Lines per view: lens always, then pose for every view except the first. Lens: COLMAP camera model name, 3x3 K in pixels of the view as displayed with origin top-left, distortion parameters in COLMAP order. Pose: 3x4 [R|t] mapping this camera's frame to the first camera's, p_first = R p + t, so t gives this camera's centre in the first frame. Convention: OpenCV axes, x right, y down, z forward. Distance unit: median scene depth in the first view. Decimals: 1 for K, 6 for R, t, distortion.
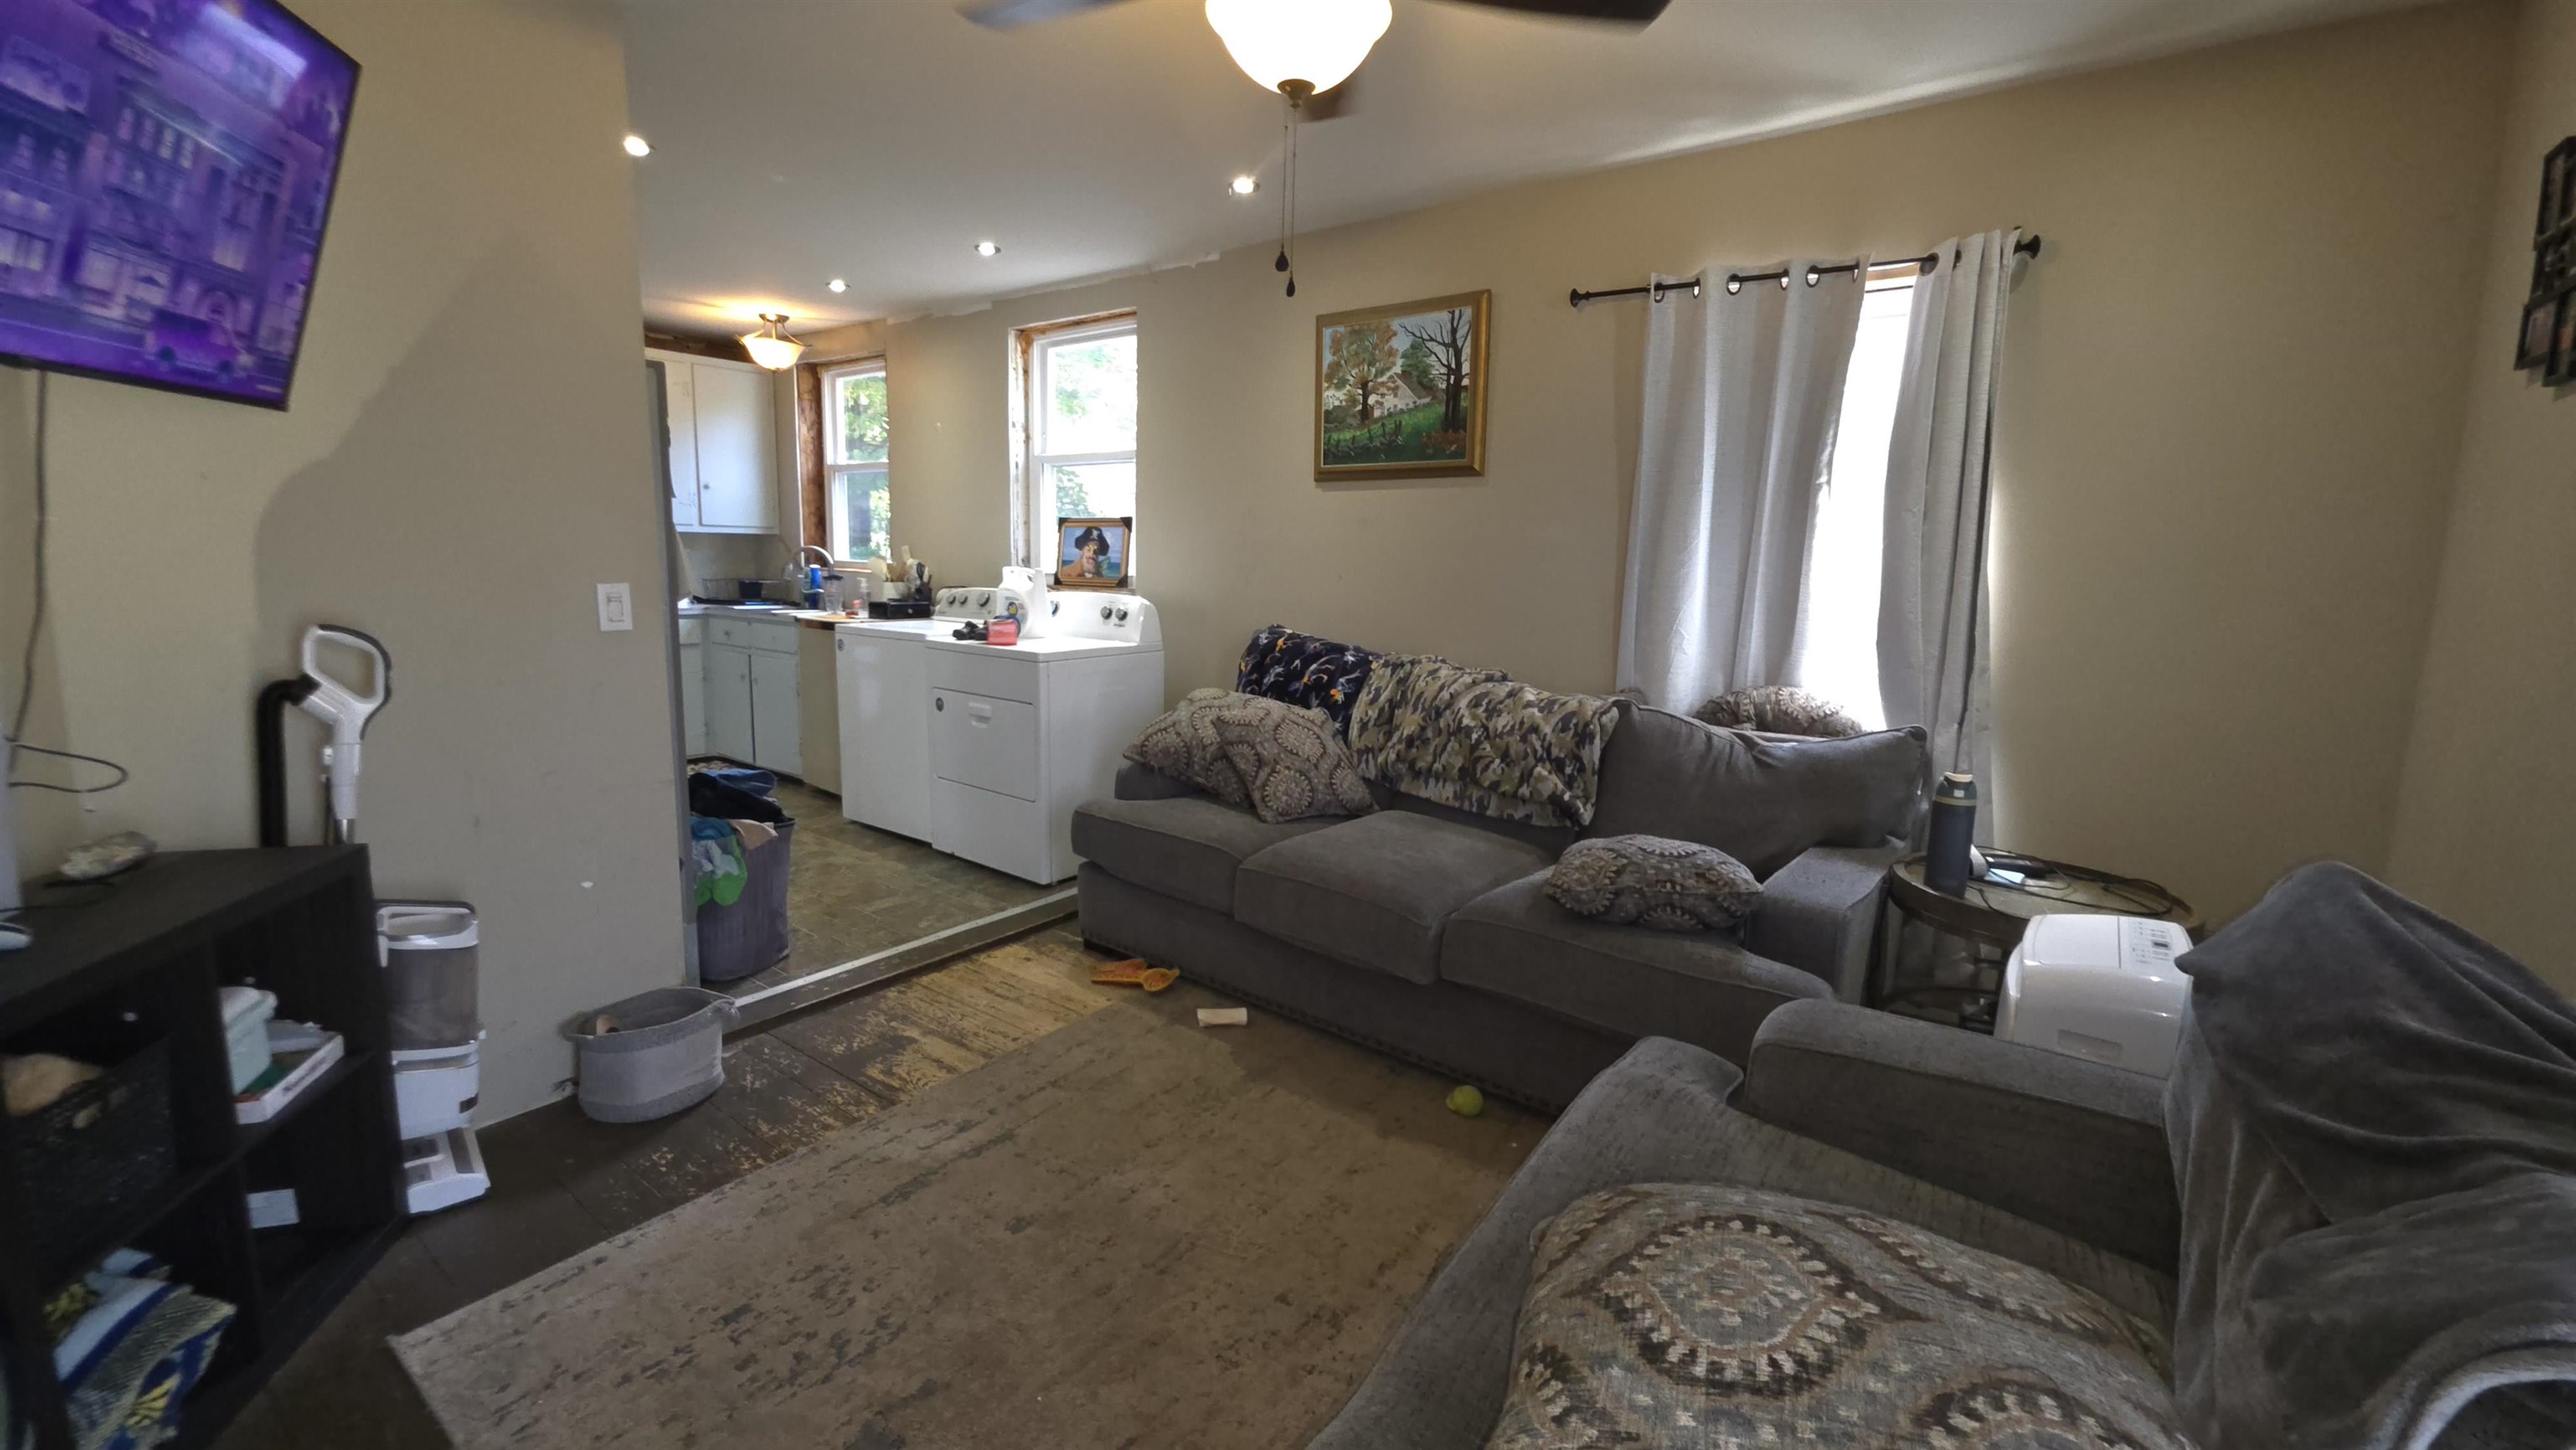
lens RADIAL K [[1015.5, 0, 1274.9], [0, 1015.5, 706.8], [0, 0, 1]] dist [-0.002005, -0.005139]
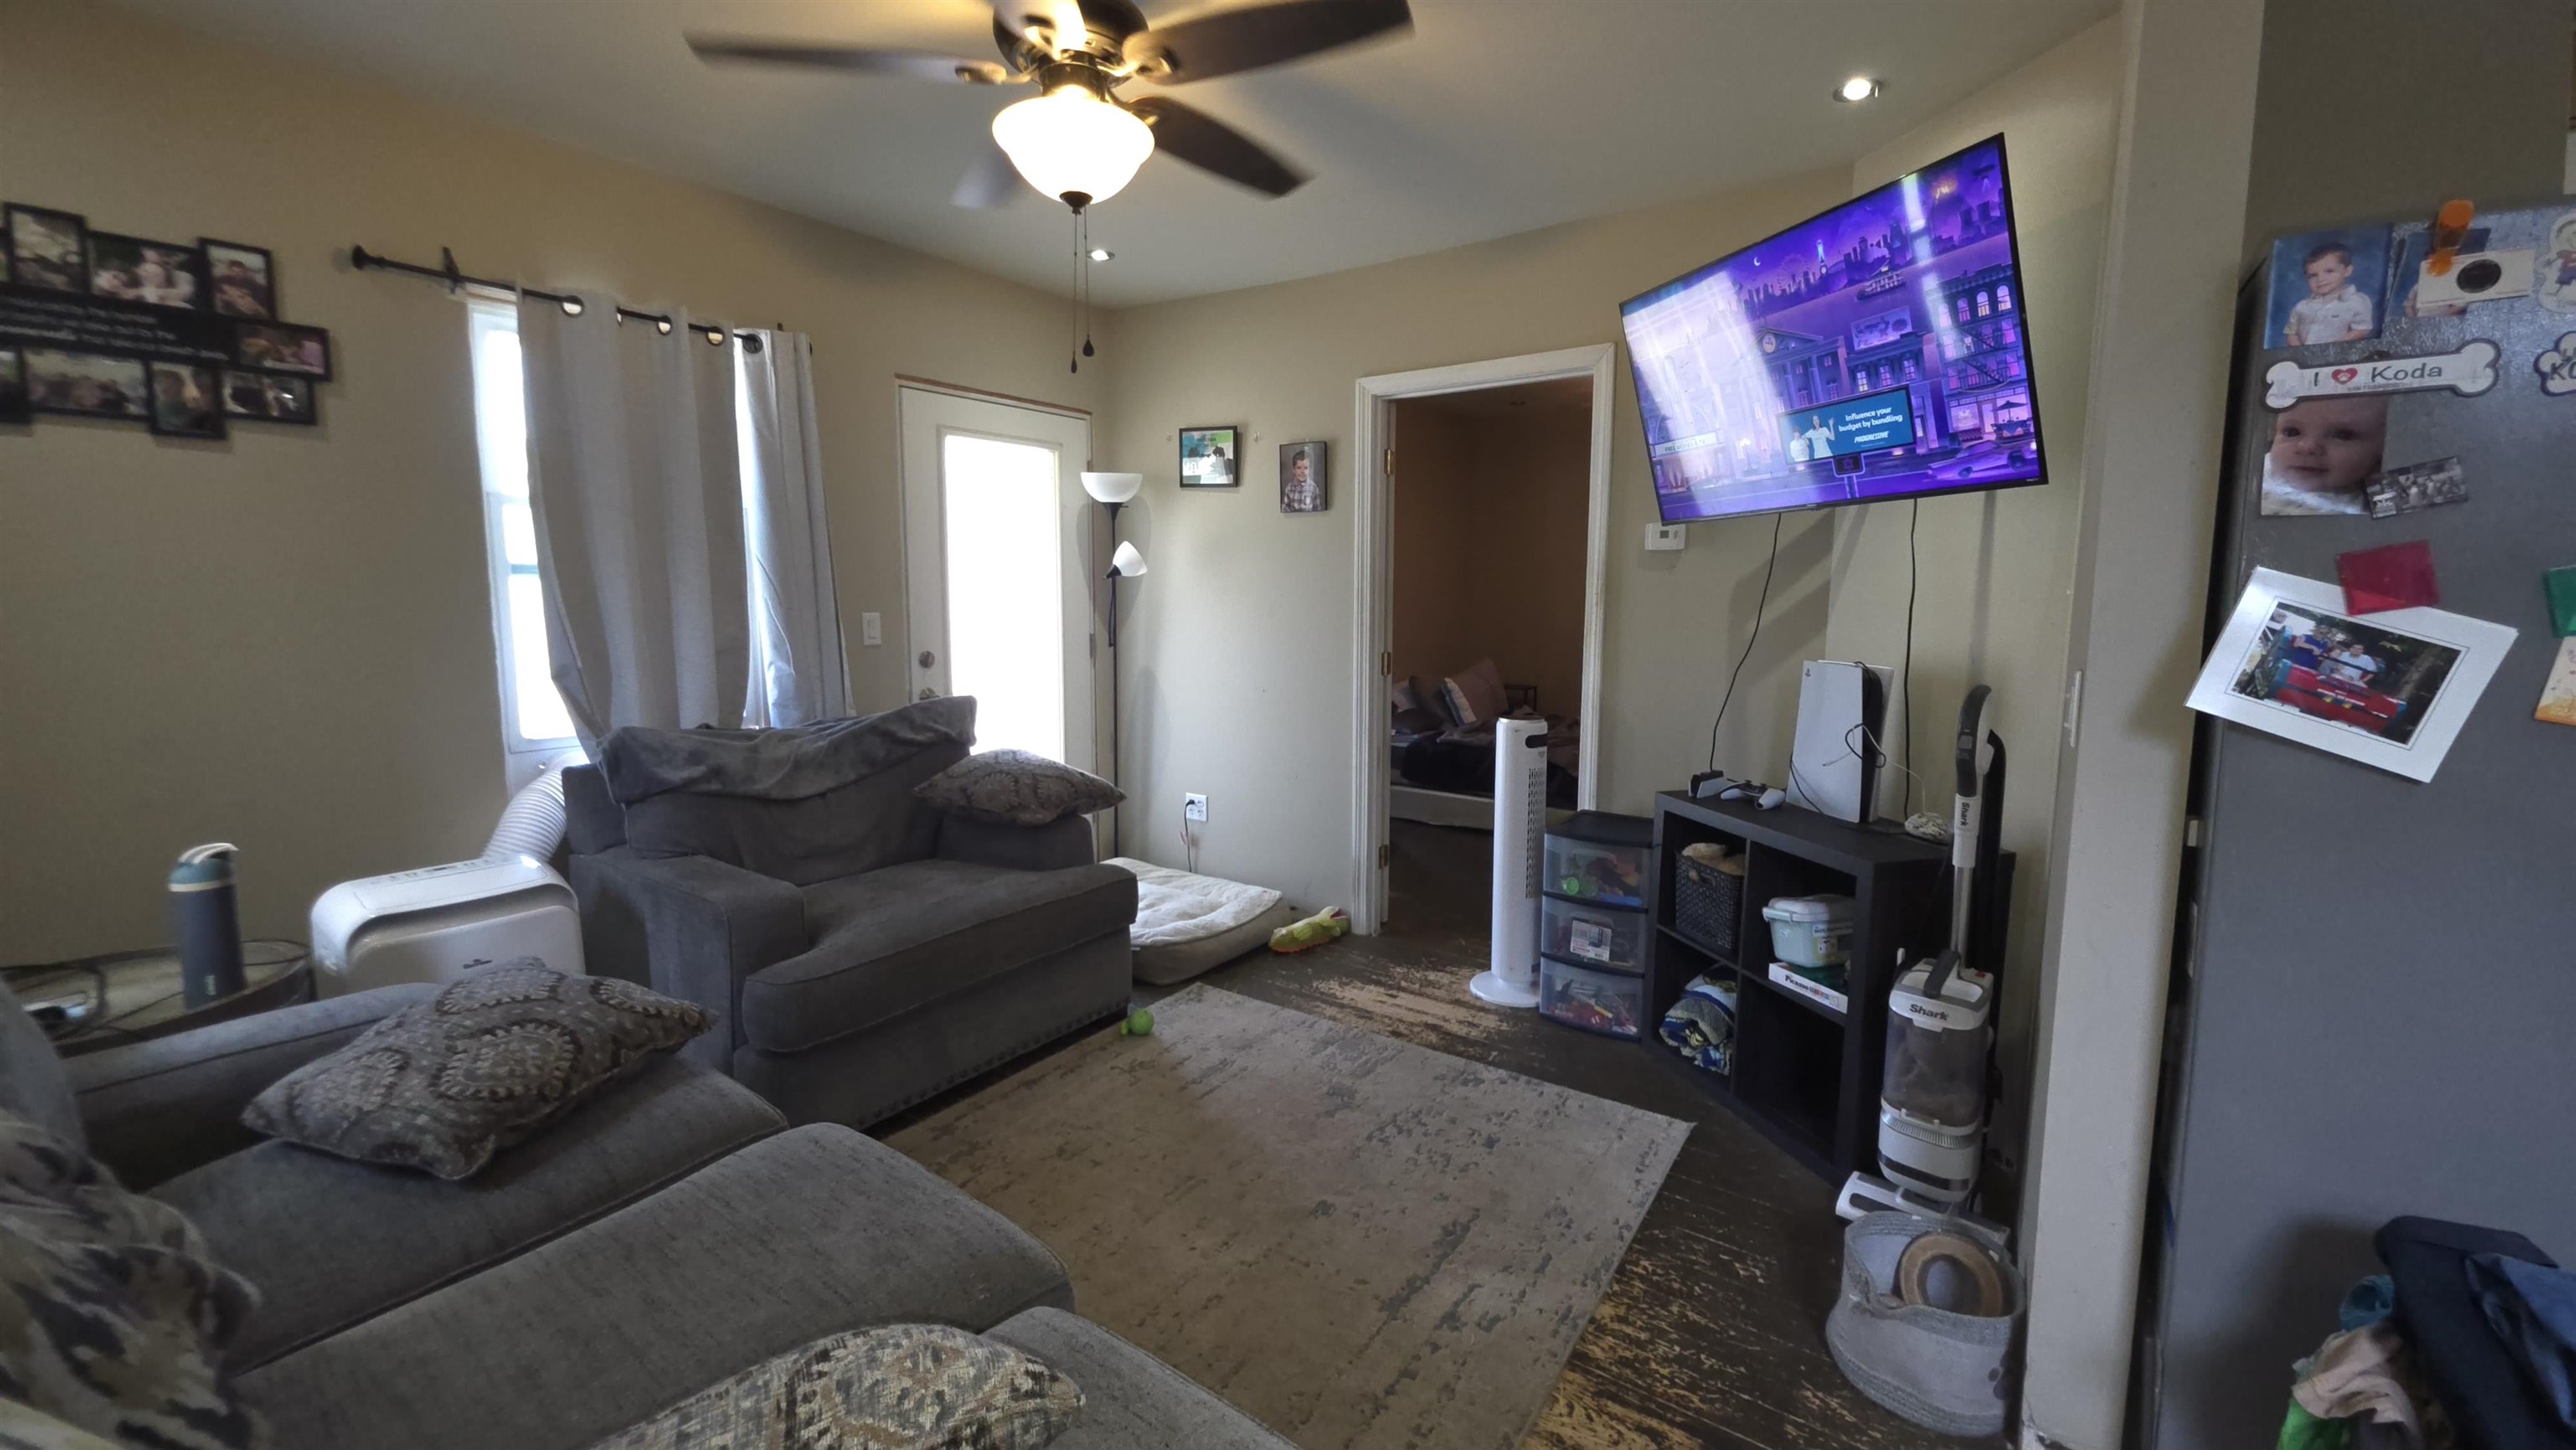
lens RADIAL K [[1015.5, 0, 1284.9], [0, 1015.5, 732.8], [0, 0, 1]] dist [-0.002005, -0.005139]
pose [[-0.999158, -0.027594, -0.030374, -0.157446], [-0.034577, 0.964720, 0.260998, -0.269812], [0.022100, 0.261829, -0.964861, 1.882752]]
